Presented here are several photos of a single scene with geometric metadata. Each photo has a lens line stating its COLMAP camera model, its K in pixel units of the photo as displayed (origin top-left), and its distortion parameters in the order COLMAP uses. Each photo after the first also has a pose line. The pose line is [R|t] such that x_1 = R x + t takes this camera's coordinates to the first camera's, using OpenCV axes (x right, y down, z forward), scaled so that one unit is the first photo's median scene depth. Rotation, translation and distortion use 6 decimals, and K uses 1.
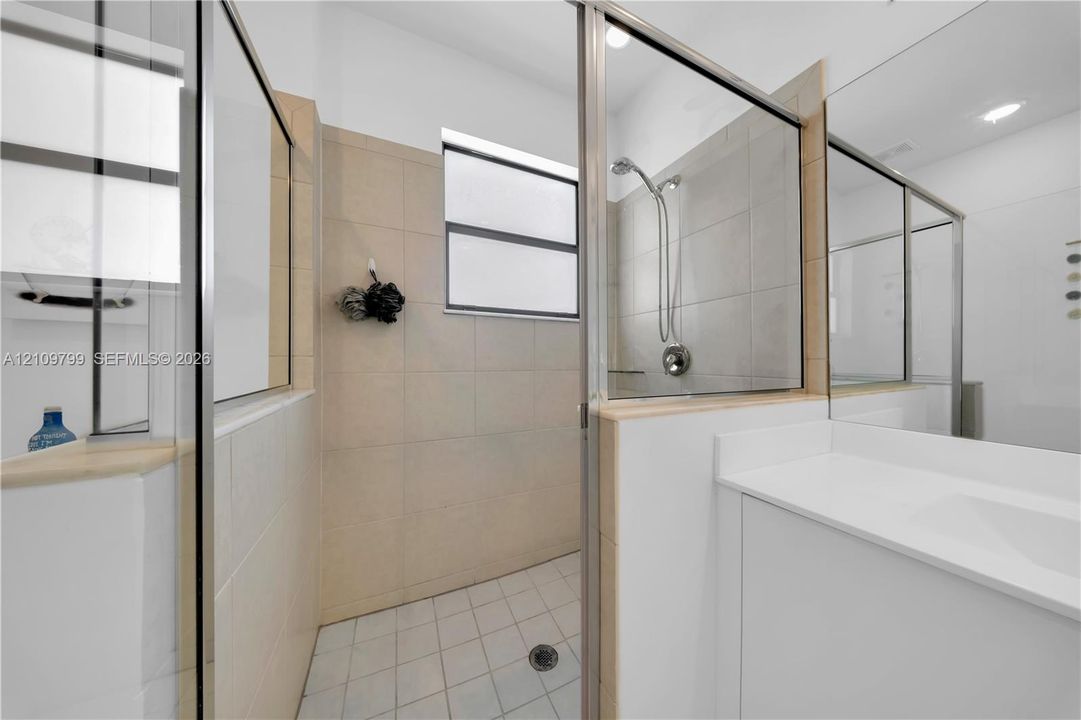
lens RADIAL K [[310.1, 0, 540.5], [0, 310.1, 360.0], [0, 0, 1]] dist [-0.006356, -0.000067]
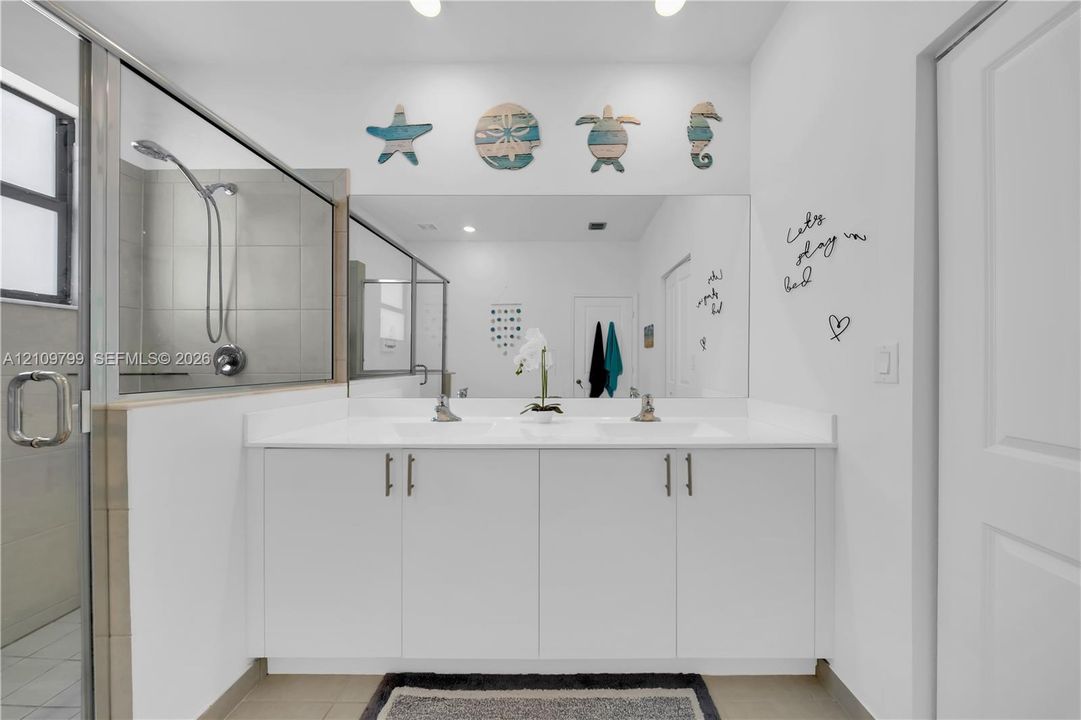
lens RADIAL K [[310.1, 0, 540.5], [0, 310.1, 360.0], [0, 0, 1]] dist [-0.006356, -0.000067]
pose [[0.415109, 0.003850, 0.909763, -0.072422], [-0.000043, 0.999991, -0.004212, 0.003156], [-0.909772, 0.001709, 0.415106, -0.384106]]
